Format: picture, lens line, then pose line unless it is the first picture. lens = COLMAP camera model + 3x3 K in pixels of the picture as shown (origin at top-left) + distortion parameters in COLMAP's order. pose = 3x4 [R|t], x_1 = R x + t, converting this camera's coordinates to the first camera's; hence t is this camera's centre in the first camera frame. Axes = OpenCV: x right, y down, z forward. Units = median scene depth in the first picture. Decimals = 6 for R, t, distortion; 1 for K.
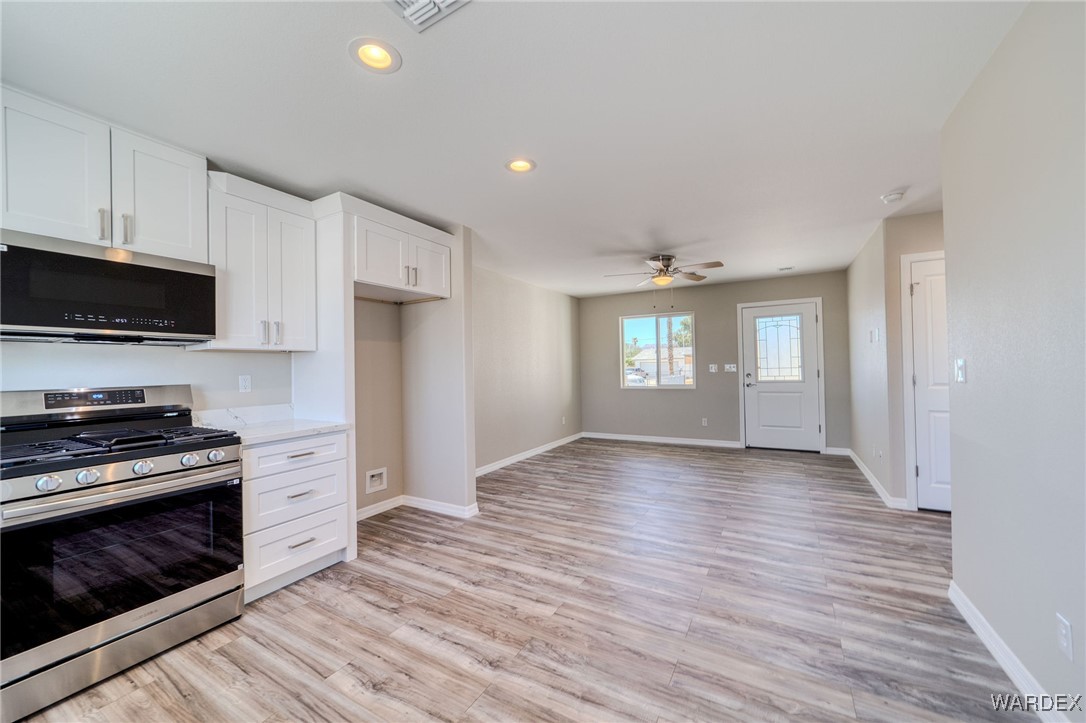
lens RADIAL K [[417.4, 0, 545.5], [0, 417.4, 362.3], [0, 0, 1]] dist [-0.013913, 0.007223]
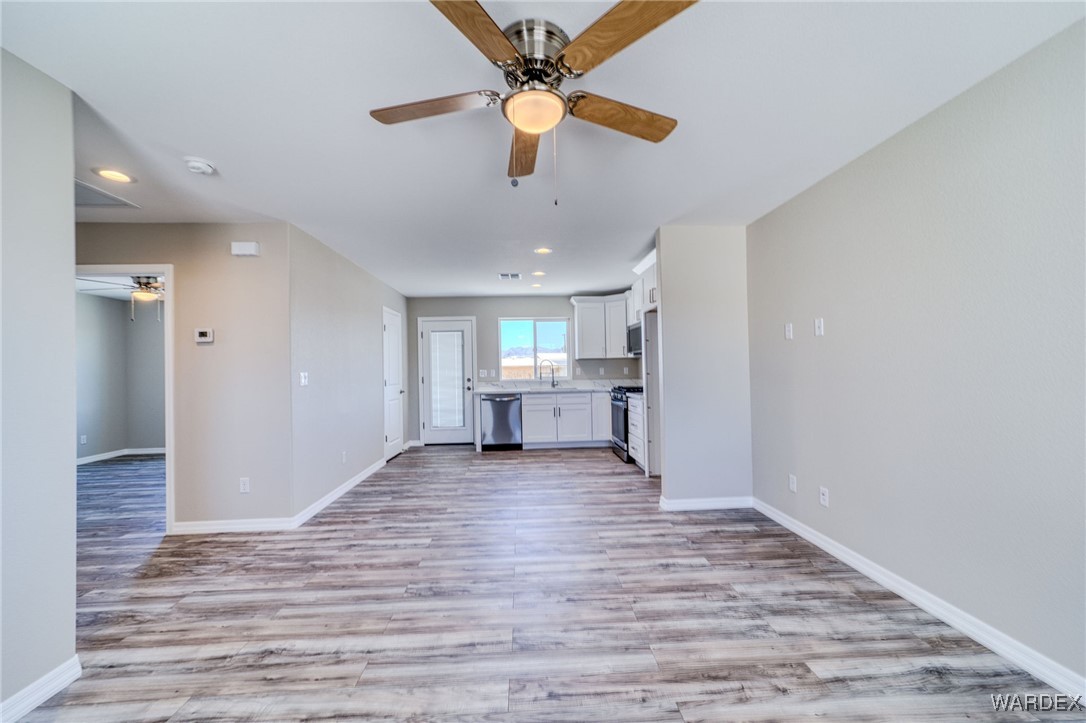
lens RADIAL K [[418.2, 0, 542.6], [0, 418.2, 361.1], [0, 0, 1]] dist [-0.014910, 0.007198]
pose [[-0.843573, 0.027709, -0.536300, 0.823066], [0.043049, 0.998943, -0.016101, 0.010656], [0.535287, -0.036669, -0.843874, 2.284592]]
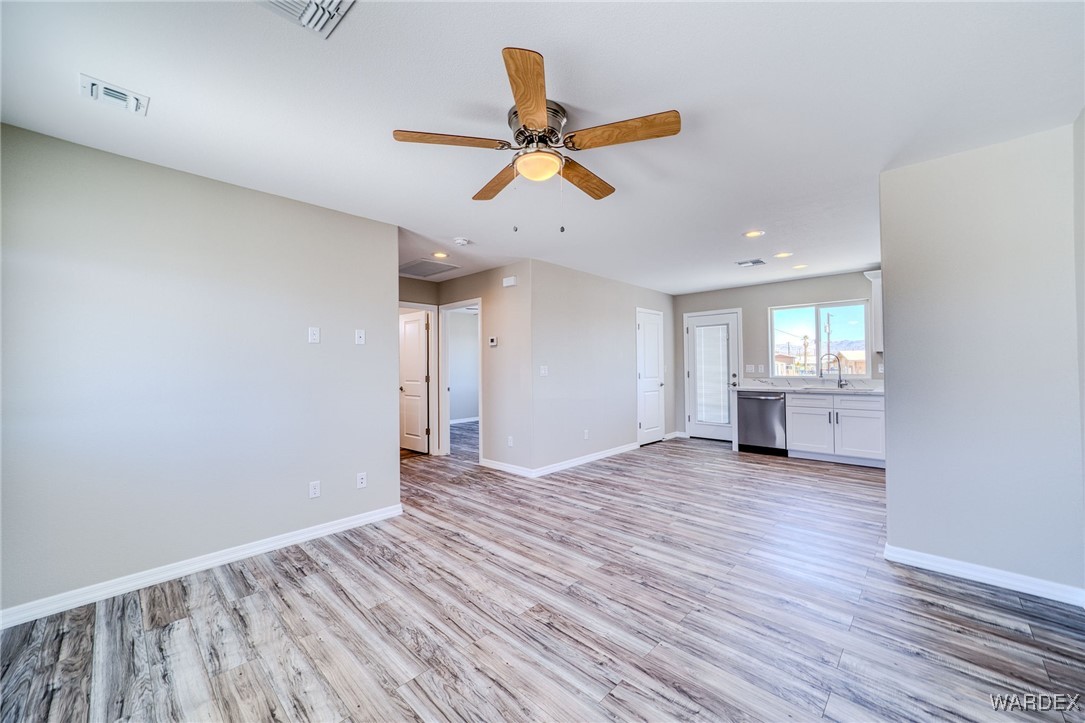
lens RADIAL K [[417.8, 0, 542.1], [0, 417.8, 361.1], [0, 0, 1]] dist [-0.014910, 0.007198]
pose [[-0.969542, 0.032322, 0.242785, 0.321760], [0.026067, 0.999241, -0.028932, 0.022774], [-0.243536, -0.021722, -0.969649, 2.517892]]
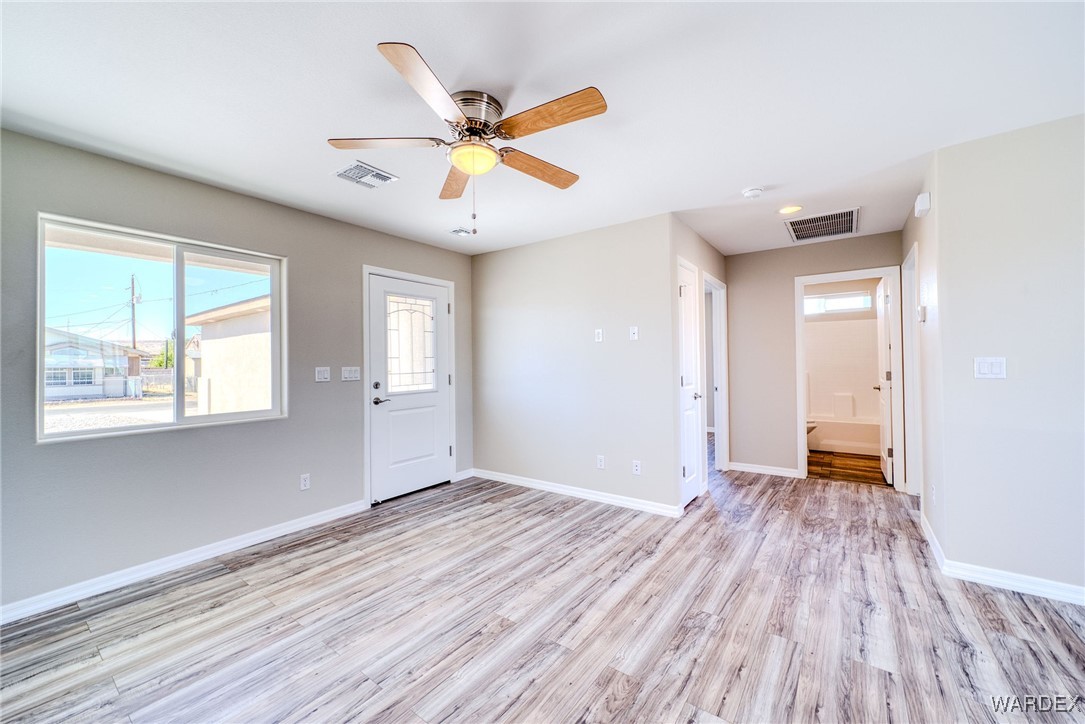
lens RADIAL K [[420.3, 0, 539.6], [0, 420.3, 359.6], [0, 0, 1]] dist [-0.016856, 0.008026]
pose [[0.120768, 0.025309, 0.992358, -0.214328], [-0.002701, 0.999680, -0.025167, 0.019335], [-0.992677, 0.000359, 0.120797, 1.579628]]
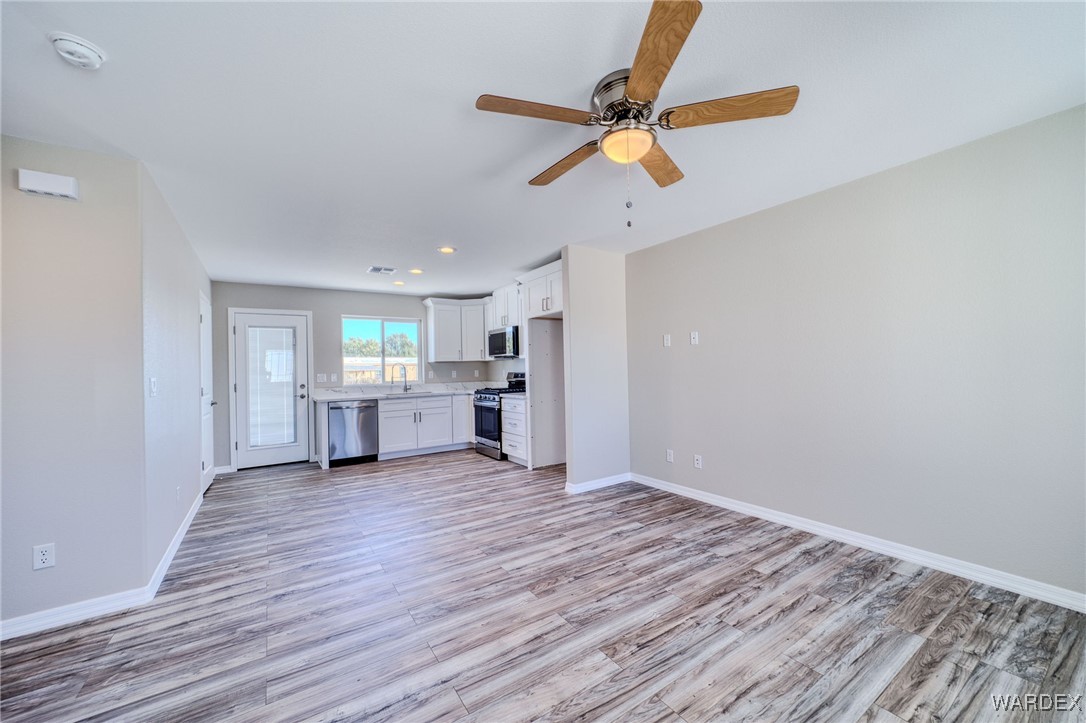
lens RADIAL K [[417.4, 0, 545.5], [0, 417.4, 362.3], [0, 0, 1]] dist [-0.013913, 0.007223]
pose [[-0.450019, 0.019740, -0.892801, 1.187868], [0.044540, 0.999008, -0.000362, -0.001569], [0.891907, -0.039928, -0.450452, 1.963550]]
